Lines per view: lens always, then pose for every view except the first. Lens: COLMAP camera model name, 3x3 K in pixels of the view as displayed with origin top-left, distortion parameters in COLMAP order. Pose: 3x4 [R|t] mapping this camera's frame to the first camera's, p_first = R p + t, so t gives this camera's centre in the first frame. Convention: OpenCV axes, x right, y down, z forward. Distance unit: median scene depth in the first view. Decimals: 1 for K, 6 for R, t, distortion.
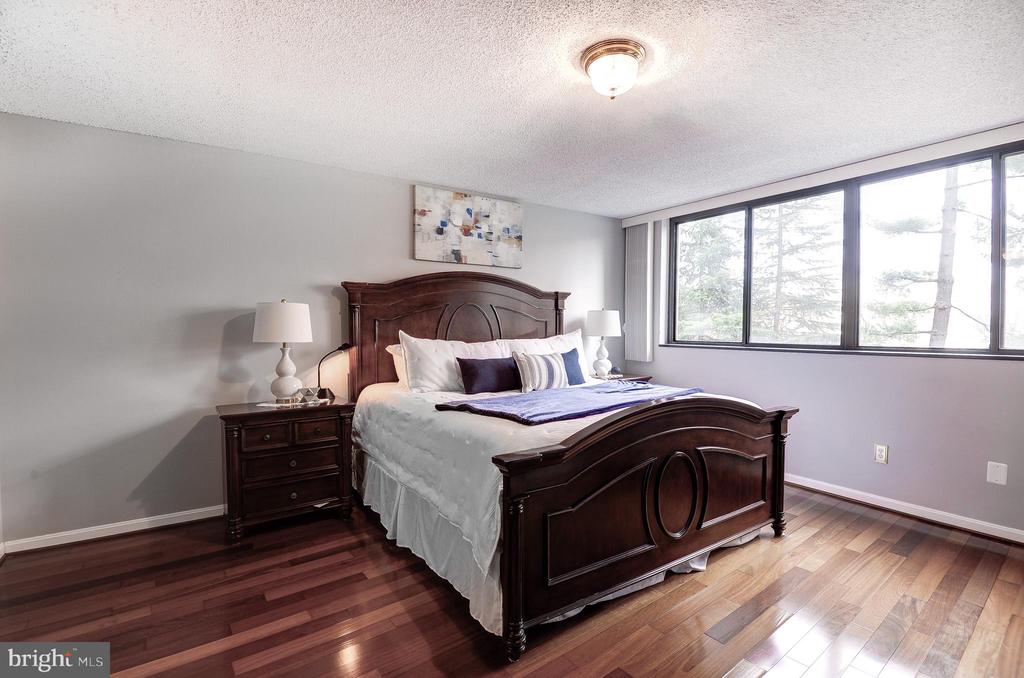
lens RADIAL K [[471.6, 0, 531.8], [0, 471.6, 342.2], [0, 0, 1]] dist [-0.019878, -0.009687]
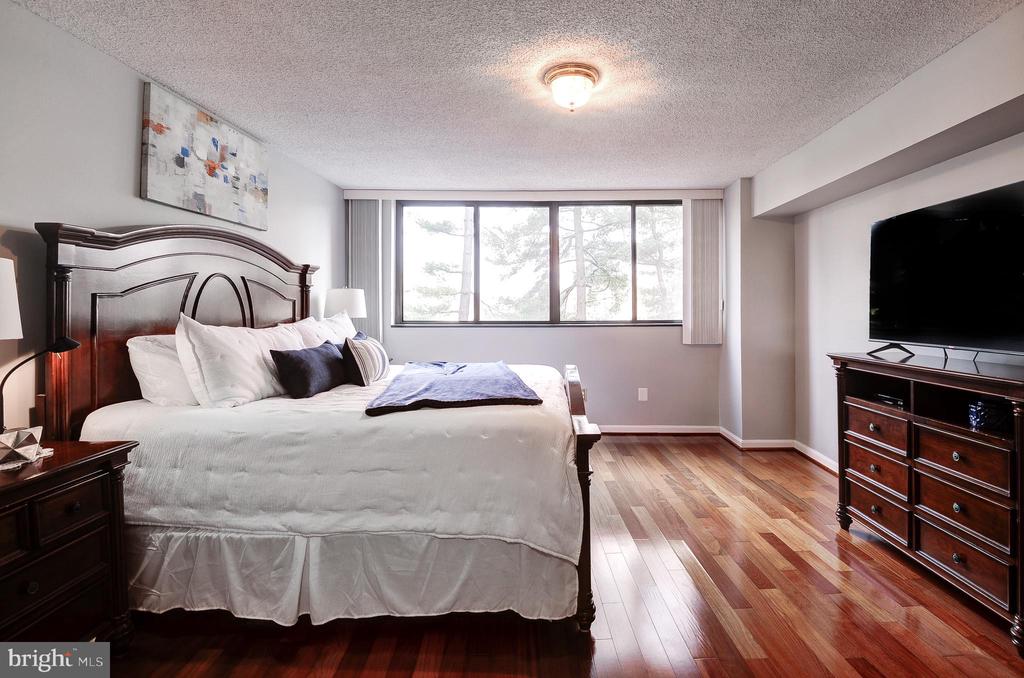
lens RADIAL K [[492.4, 0, 514.9], [0, 492.4, 304.7], [0, 0, 1]] dist [0.002398, -0.055182]
pose [[0.566303, 0.005399, 0.824180, -0.487651], [0.027196, 0.999312, -0.025233, -0.006048], [-0.823749, 0.036704, 0.565766, 0.236571]]
